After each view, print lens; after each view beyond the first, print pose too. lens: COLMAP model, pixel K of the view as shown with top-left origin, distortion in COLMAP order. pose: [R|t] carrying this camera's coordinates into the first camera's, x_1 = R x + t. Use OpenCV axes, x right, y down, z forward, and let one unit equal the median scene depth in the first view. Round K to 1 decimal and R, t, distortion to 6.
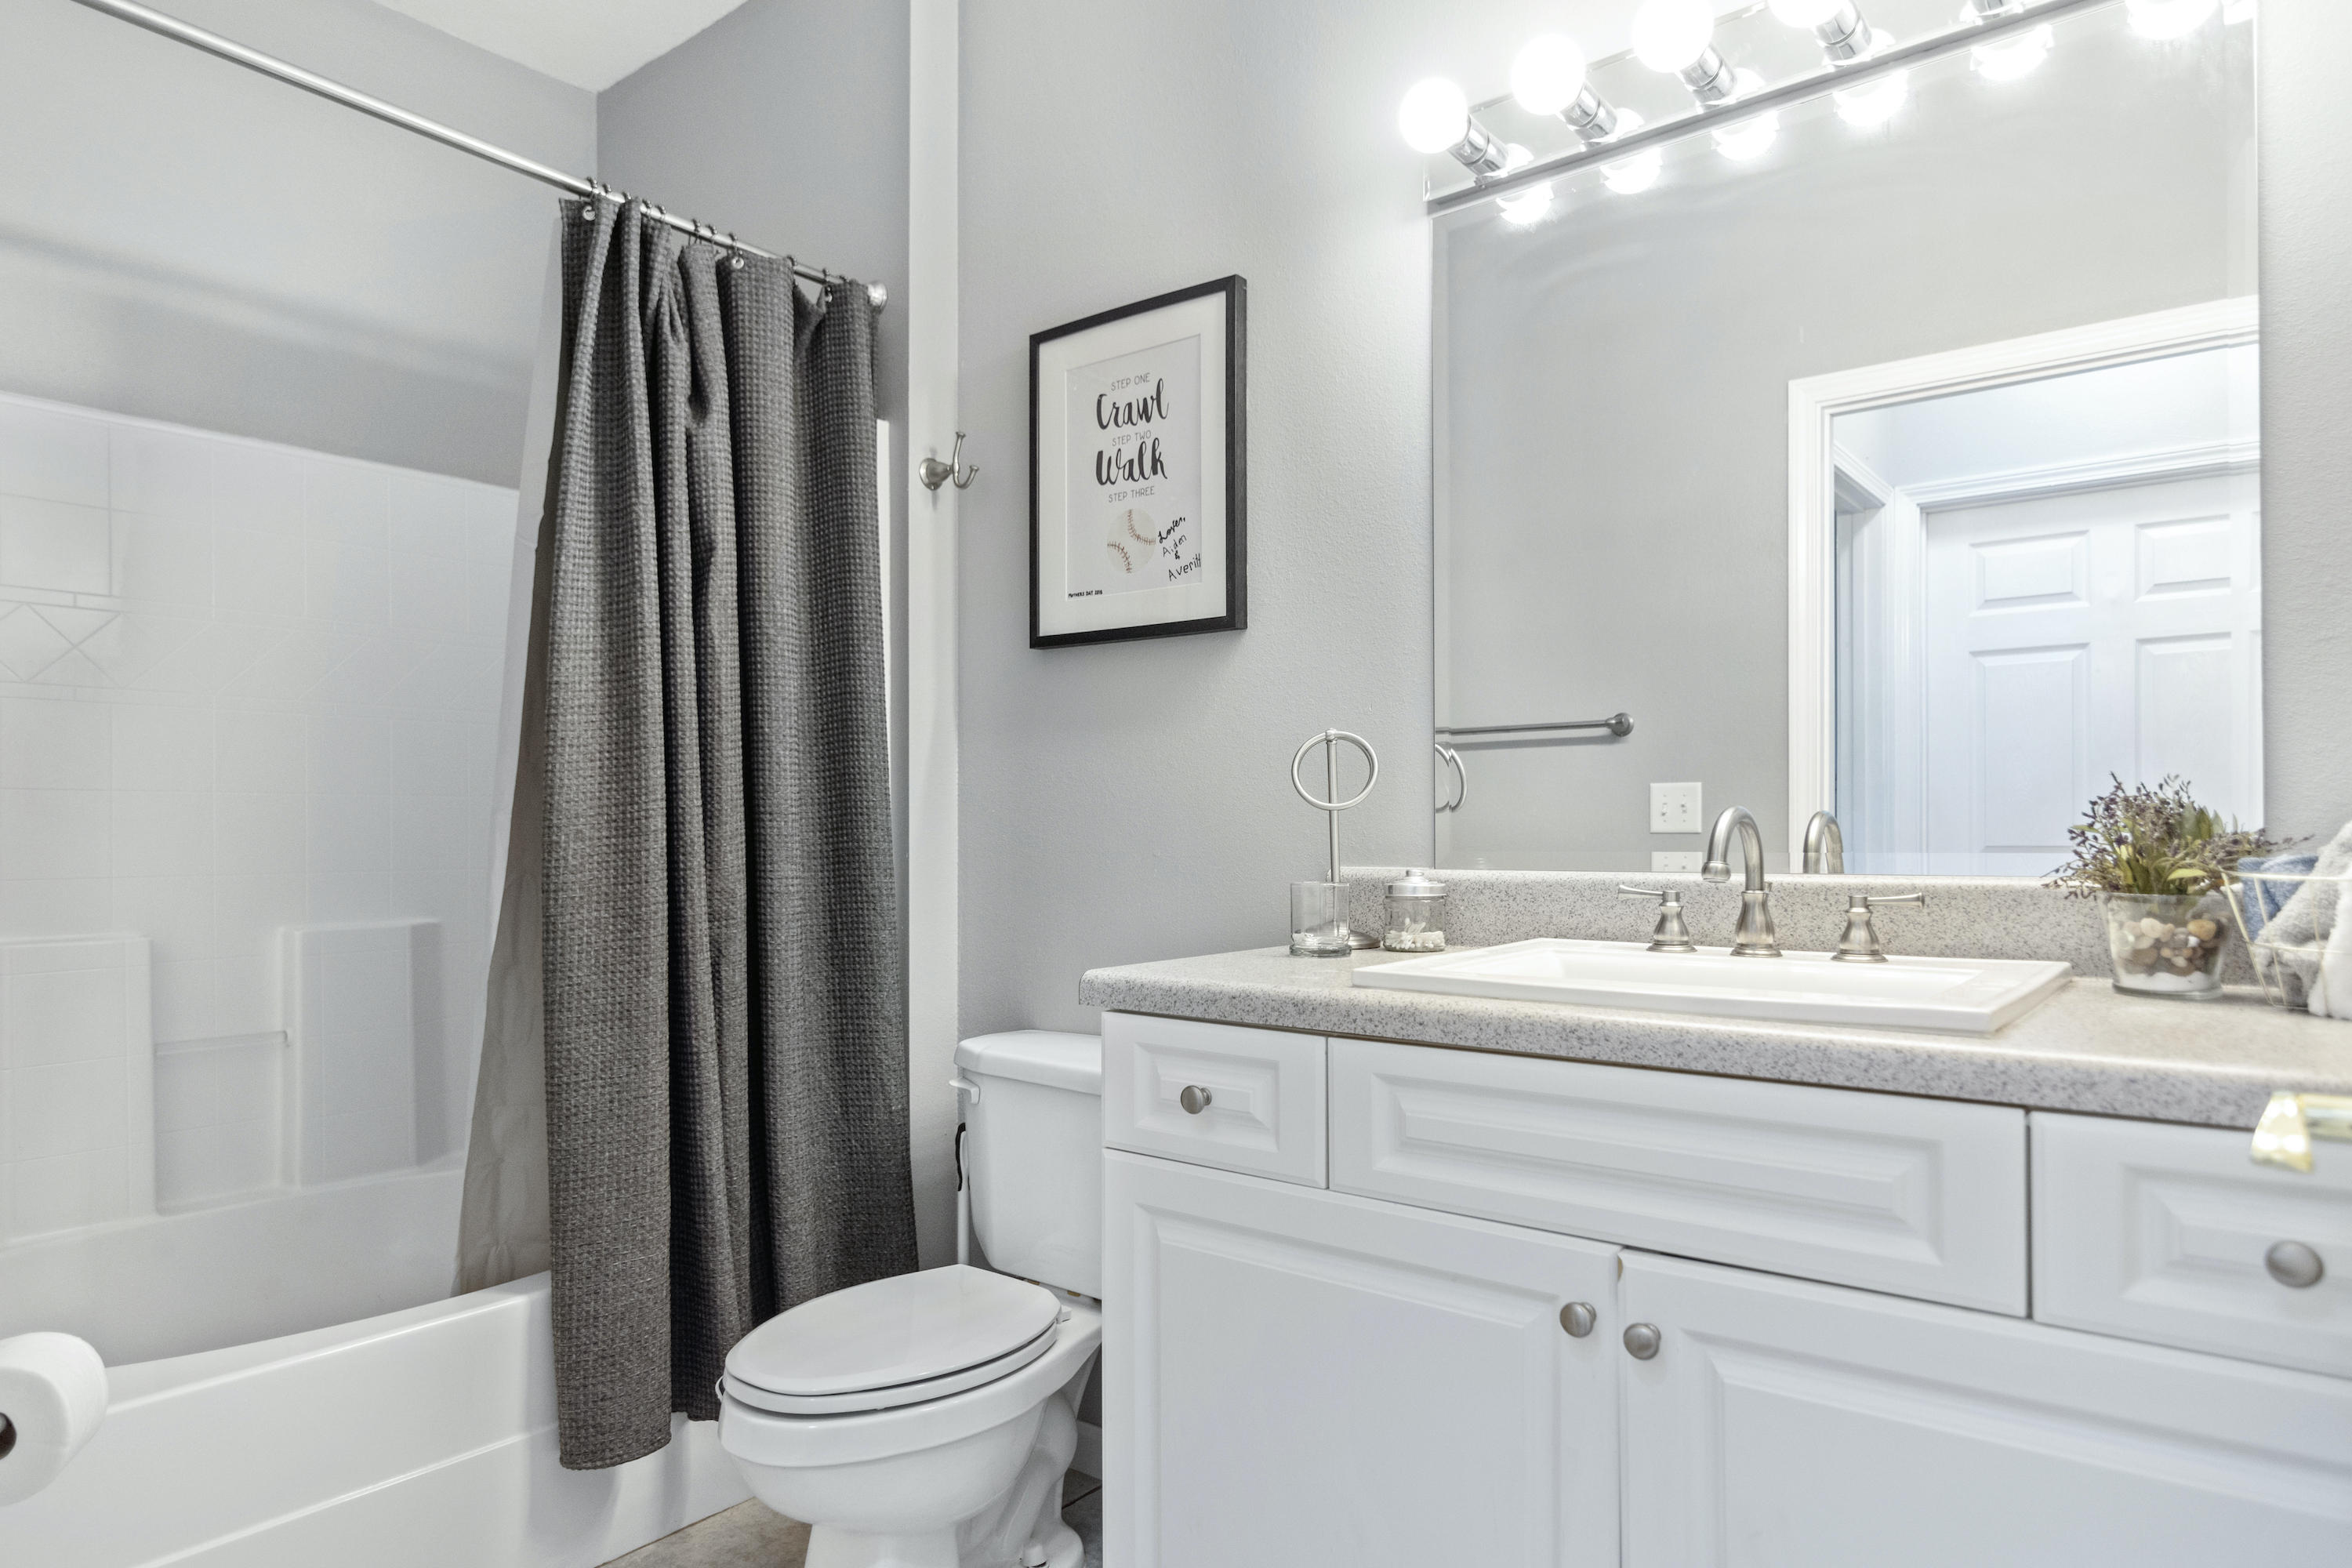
lens RADIAL K [[1382.5, 0, 1174.5], [0, 1382.5, 894.8], [0, 0, 1]] dist [-0.001261, -0.000874]
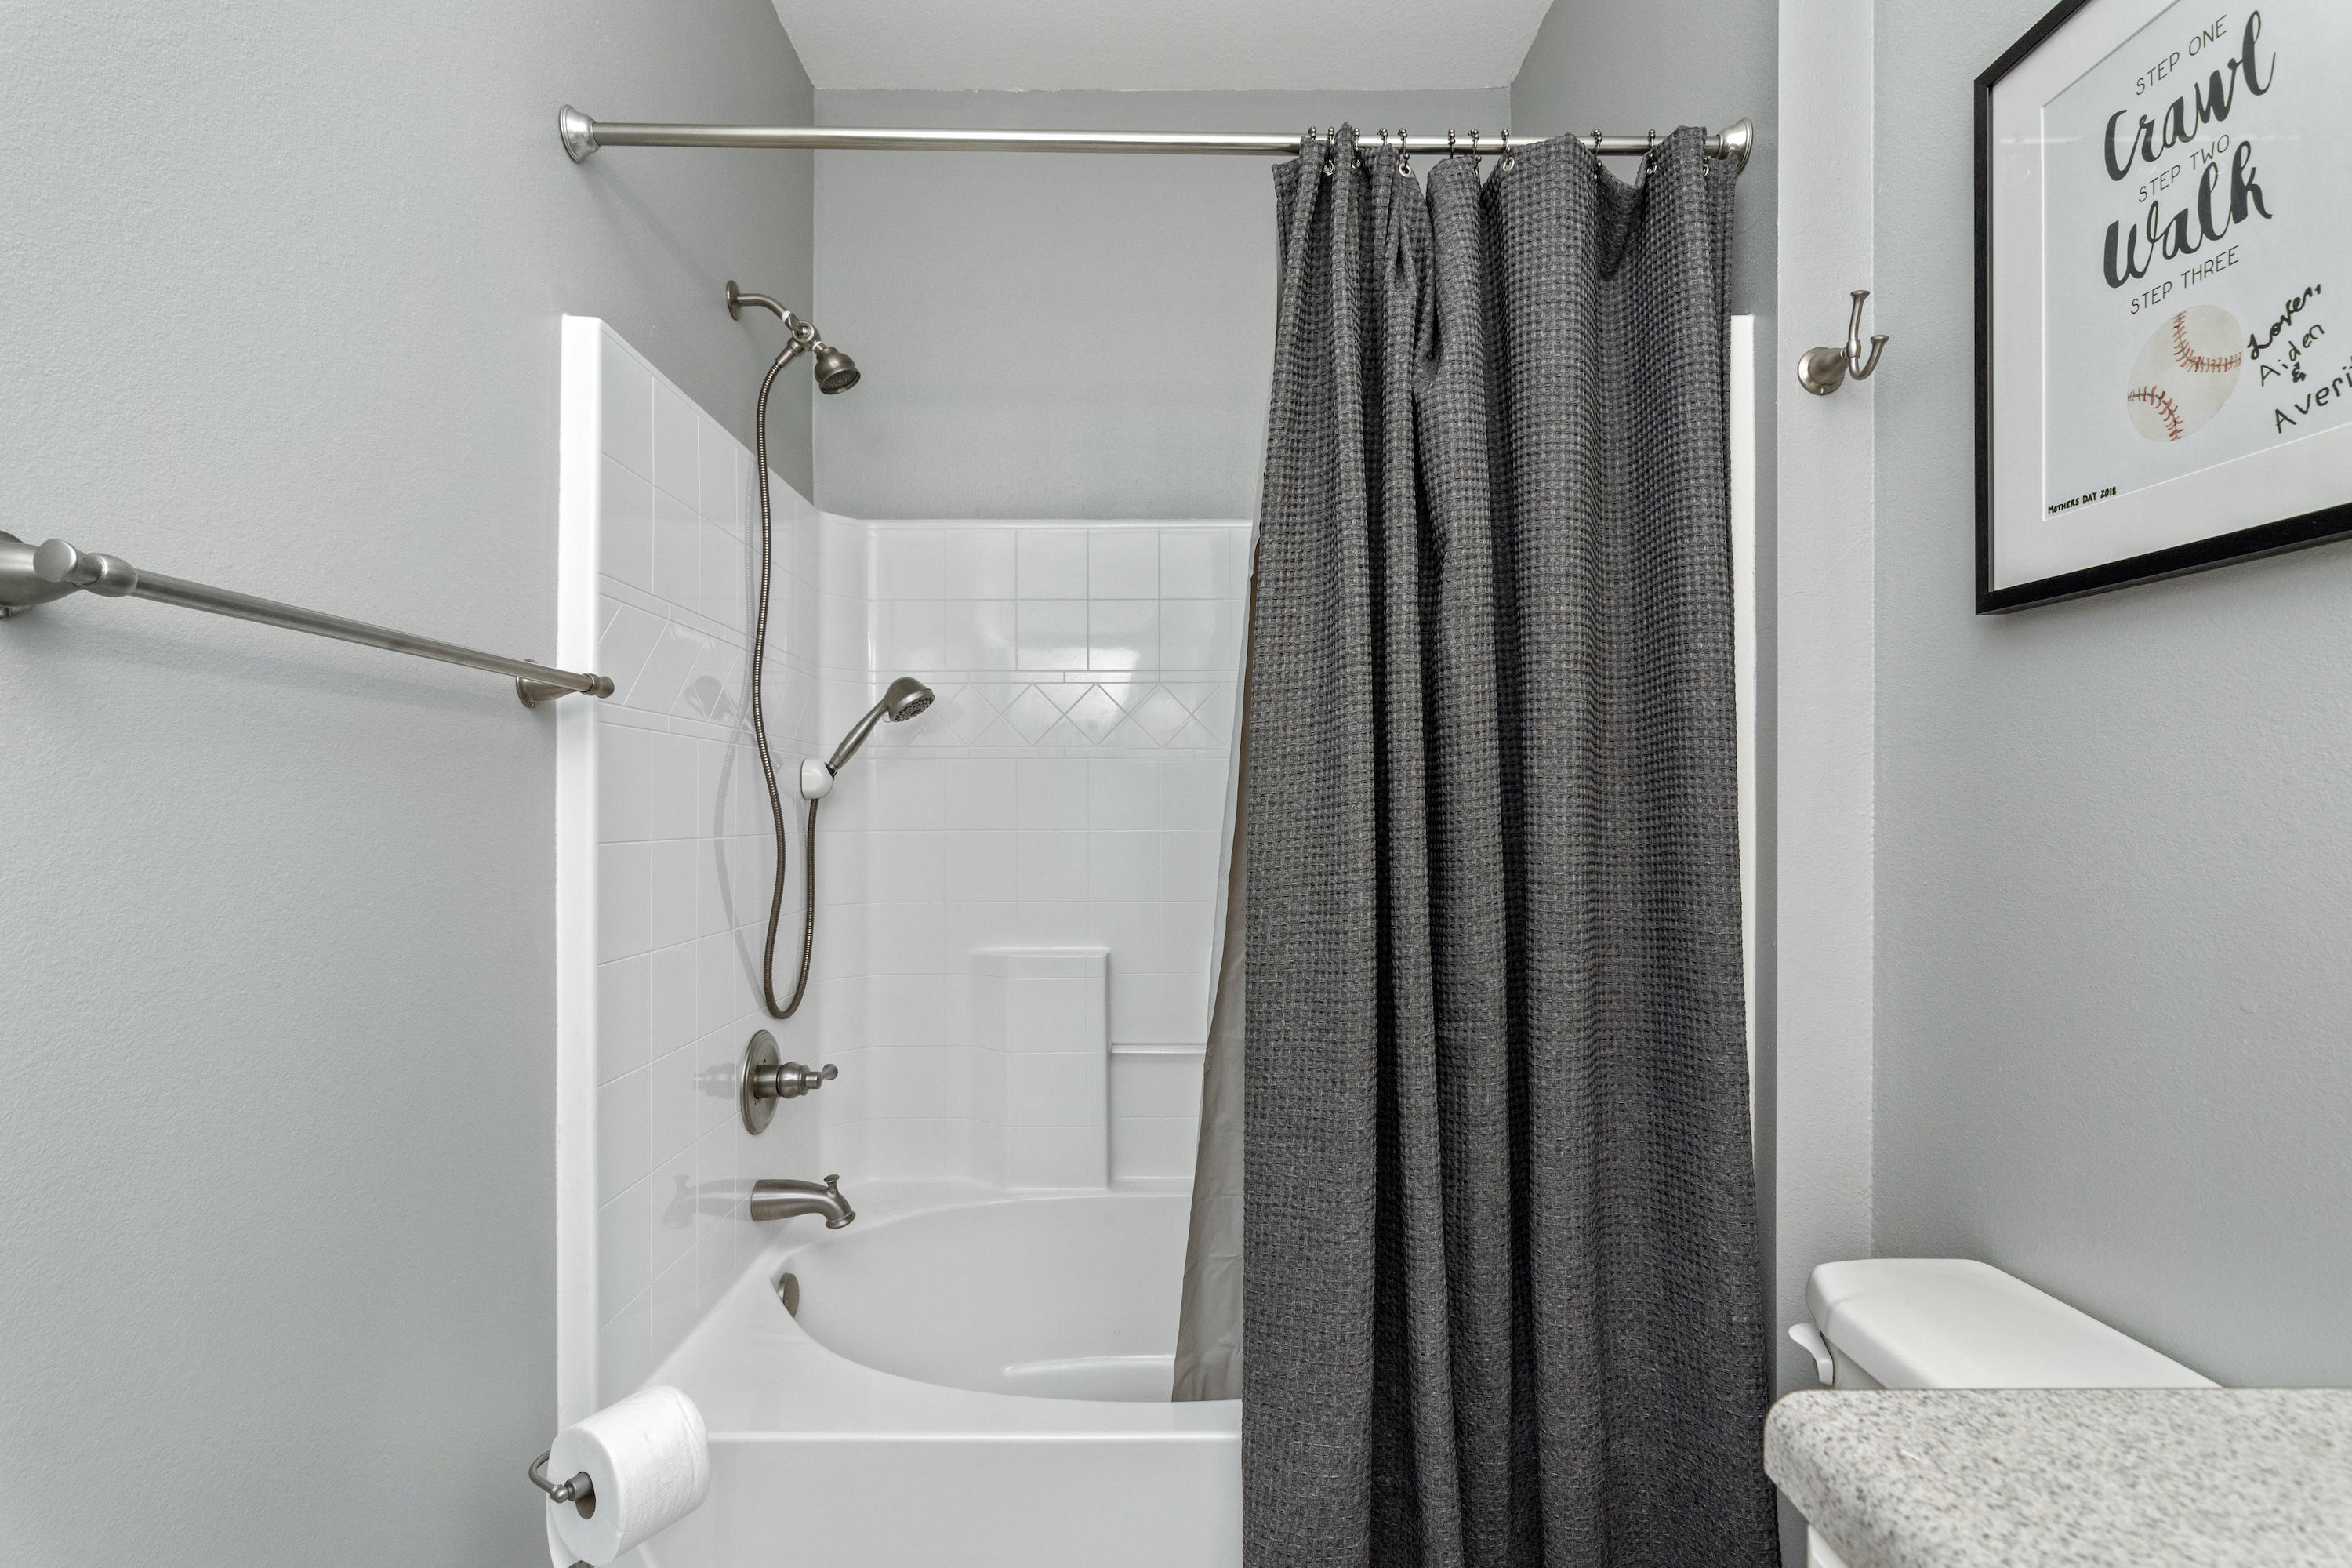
lens RADIAL K [[1140.9, 0, 1175.2], [0, 1140.9, 818.7], [0, 0, 1]] dist [-0.000550, 0.000319]
pose [[0.631546, 0.006985, -0.775307, 0.060276], [-0.035783, 0.999157, -0.020146, -0.075180], [0.774512, 0.040466, 0.631263, 0.469457]]
